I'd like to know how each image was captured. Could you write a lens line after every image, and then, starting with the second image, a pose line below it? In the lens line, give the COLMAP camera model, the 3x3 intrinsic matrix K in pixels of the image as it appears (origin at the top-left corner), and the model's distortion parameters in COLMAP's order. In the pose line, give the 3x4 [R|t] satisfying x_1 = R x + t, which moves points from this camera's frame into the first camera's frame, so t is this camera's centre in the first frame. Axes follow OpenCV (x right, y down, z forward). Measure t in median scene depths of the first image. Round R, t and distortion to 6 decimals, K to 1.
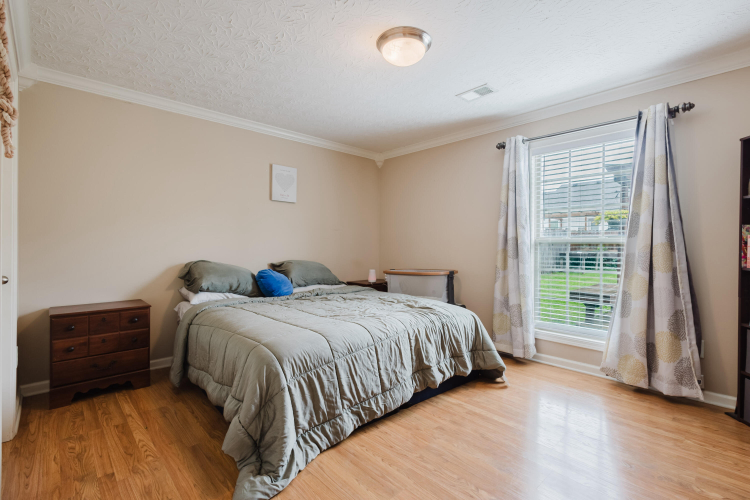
lens RADIAL K [[349.1, 0, 373.7], [0, 349.1, 246.7], [0, 0, 1]] dist [0.026320, 0.000067]
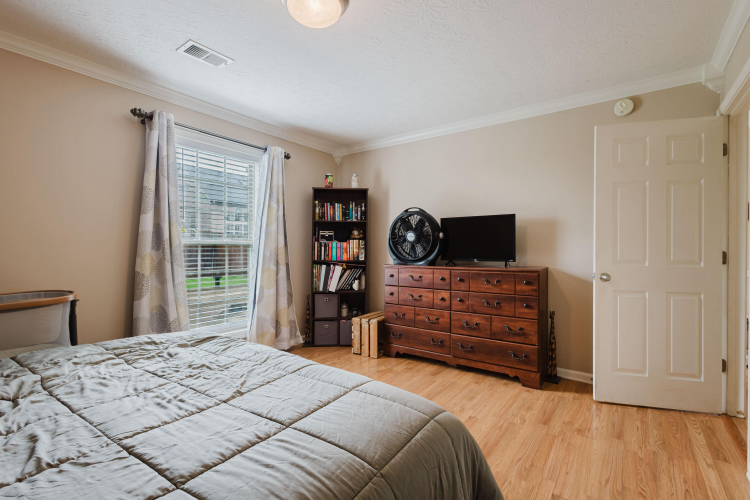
lens RADIAL K [[349.1, 0, 373.7], [0, 349.1, 246.7], [0, 0, 1]] dist [0.026320, 0.000067]
pose [[-0.195993, -0.001203, 0.980605, -0.520046], [0.008667, 0.999958, 0.002959, -0.003722], [-0.980567, 0.009079, -0.195974, 0.739354]]
